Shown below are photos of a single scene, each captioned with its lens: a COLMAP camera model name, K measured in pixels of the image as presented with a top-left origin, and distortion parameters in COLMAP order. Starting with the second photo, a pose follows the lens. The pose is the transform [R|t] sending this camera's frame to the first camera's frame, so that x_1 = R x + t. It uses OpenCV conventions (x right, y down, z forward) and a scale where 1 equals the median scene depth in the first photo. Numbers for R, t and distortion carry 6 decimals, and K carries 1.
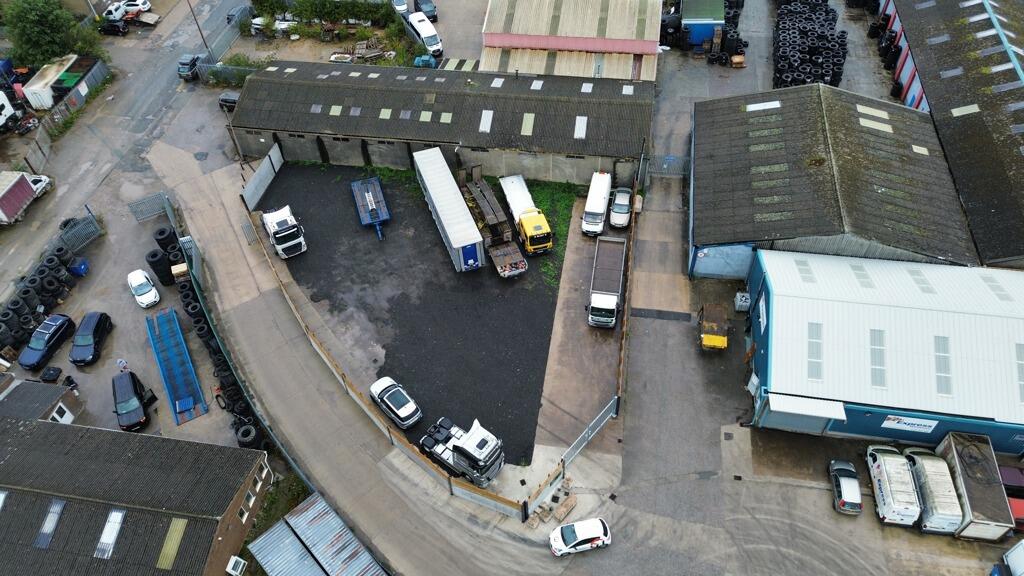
lens RADIAL K [[722.2, 0, 512.0], [0, 722.2, 288.0], [0, 0, 1]] dist [0.083668, -0.081063]
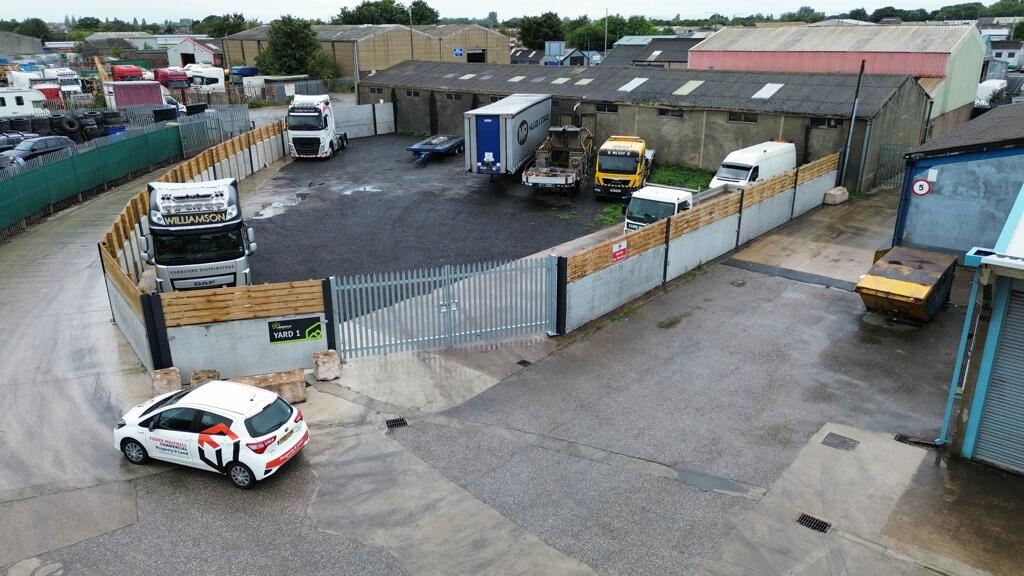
lens RADIAL K [[722.2, 0, 512.0], [0, 722.2, 288.0], [0, 0, 1]] dist [0.083668, -0.081063]
pose [[0.859434, 0.201946, -0.469671, 0.237412], [-0.400320, 0.837230, -0.372544, 0.244229], [0.317990, 0.508196, 0.800387, 0.518747]]
